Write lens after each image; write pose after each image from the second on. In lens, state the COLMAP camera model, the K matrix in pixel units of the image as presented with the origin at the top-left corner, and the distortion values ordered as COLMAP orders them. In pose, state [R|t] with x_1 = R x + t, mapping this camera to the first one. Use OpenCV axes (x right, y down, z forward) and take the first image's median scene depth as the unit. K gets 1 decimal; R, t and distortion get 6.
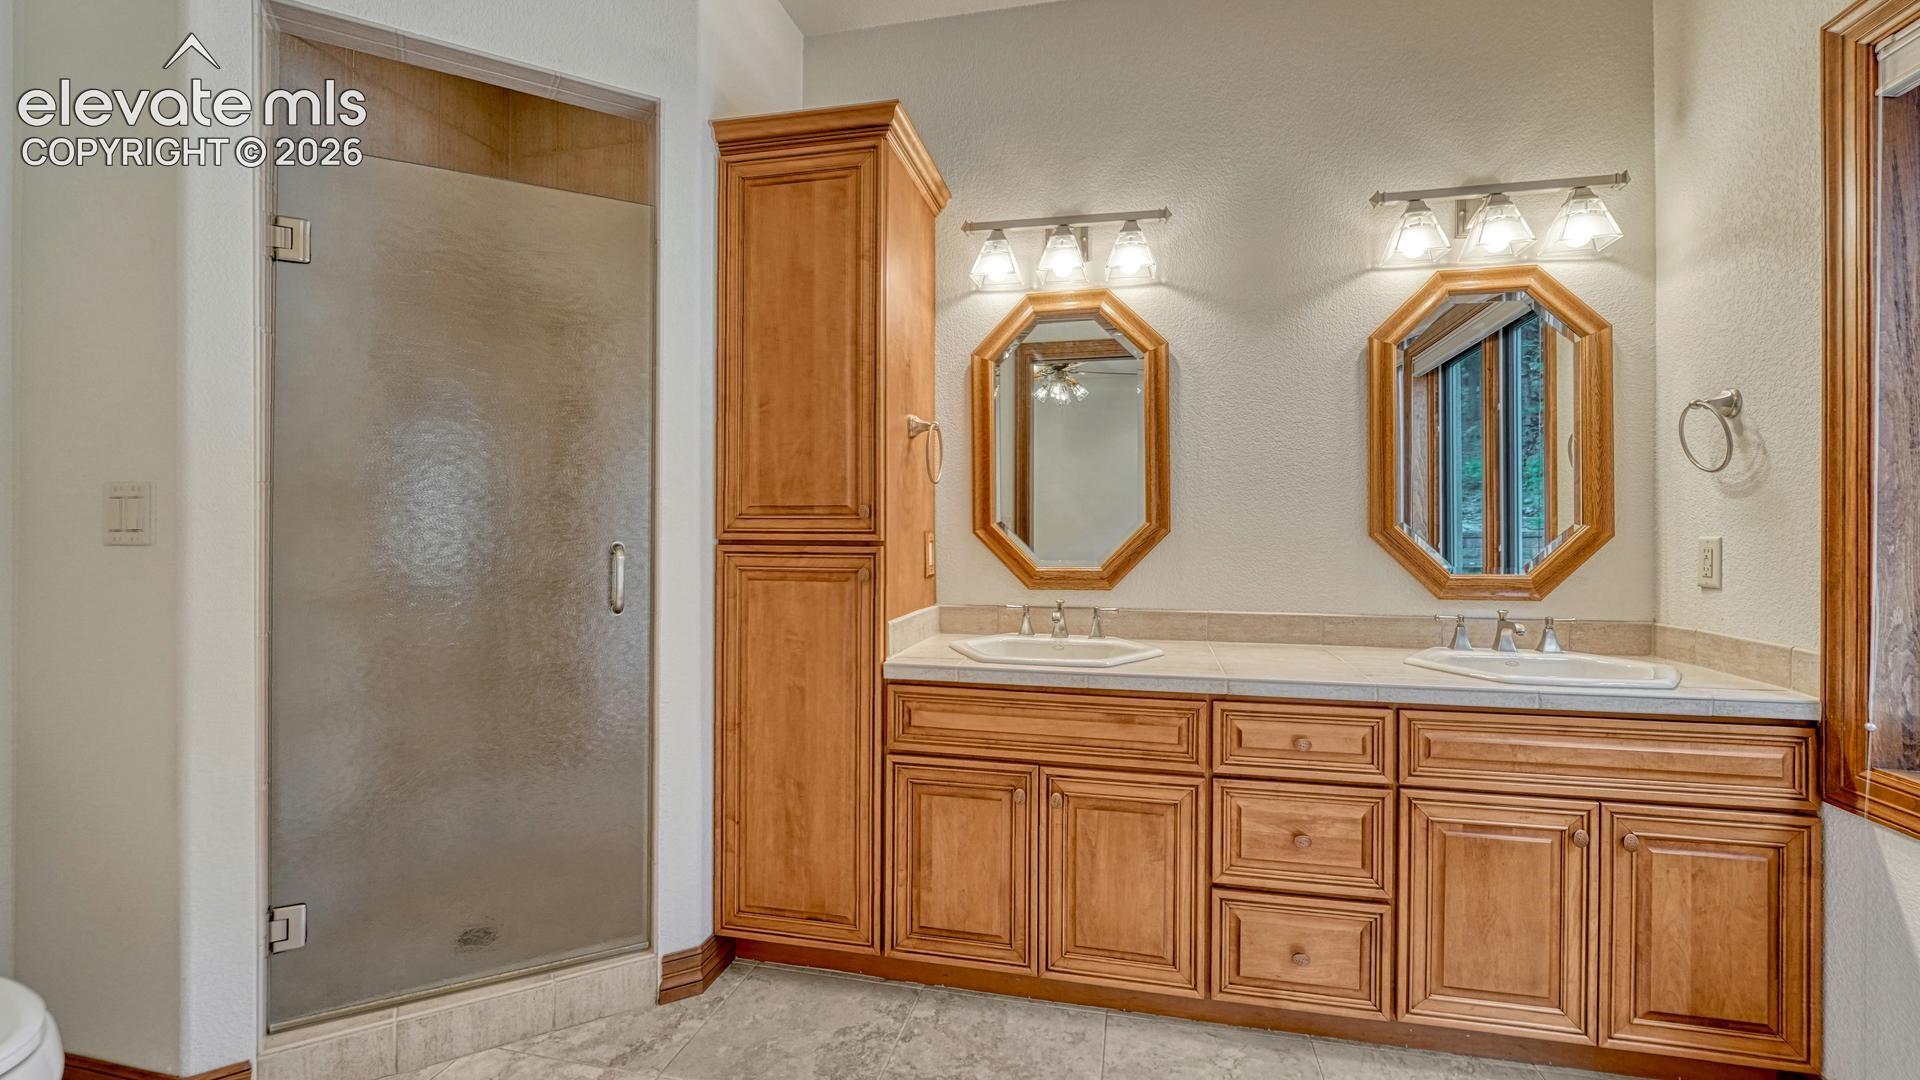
lens RADIAL K [[802.1, 0, 952.8], [0, 802.1, 531.8], [0, 0, 1]] dist [-0.011572, 0.000185]
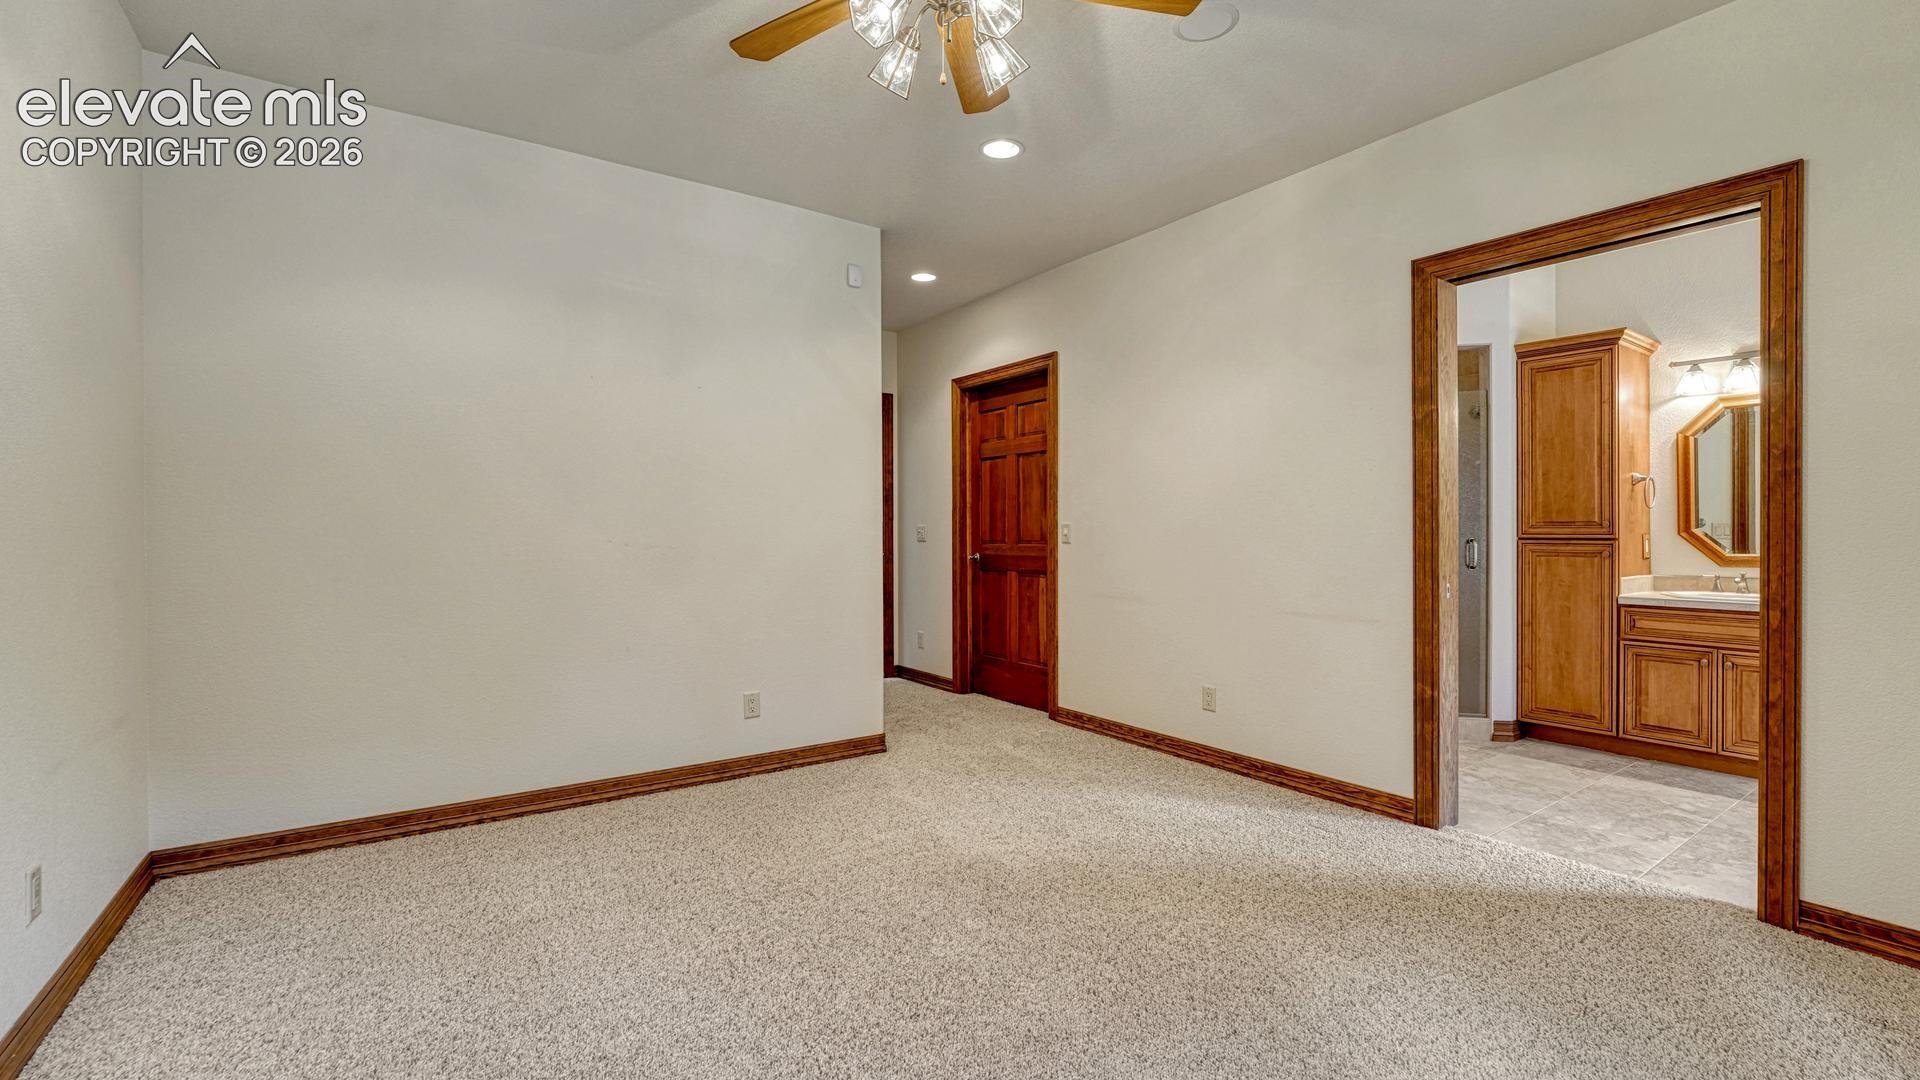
lens RADIAL K [[802.1, 0, 952.8], [0, 802.1, 531.8], [0, 0, 1]] dist [-0.011572, 0.000185]
pose [[0.736726, -0.003186, -0.676184, 0.037594], [0.000814, 0.999992, -0.003824, 0.001255], [0.676191, 0.002267, 0.736723, -1.659507]]
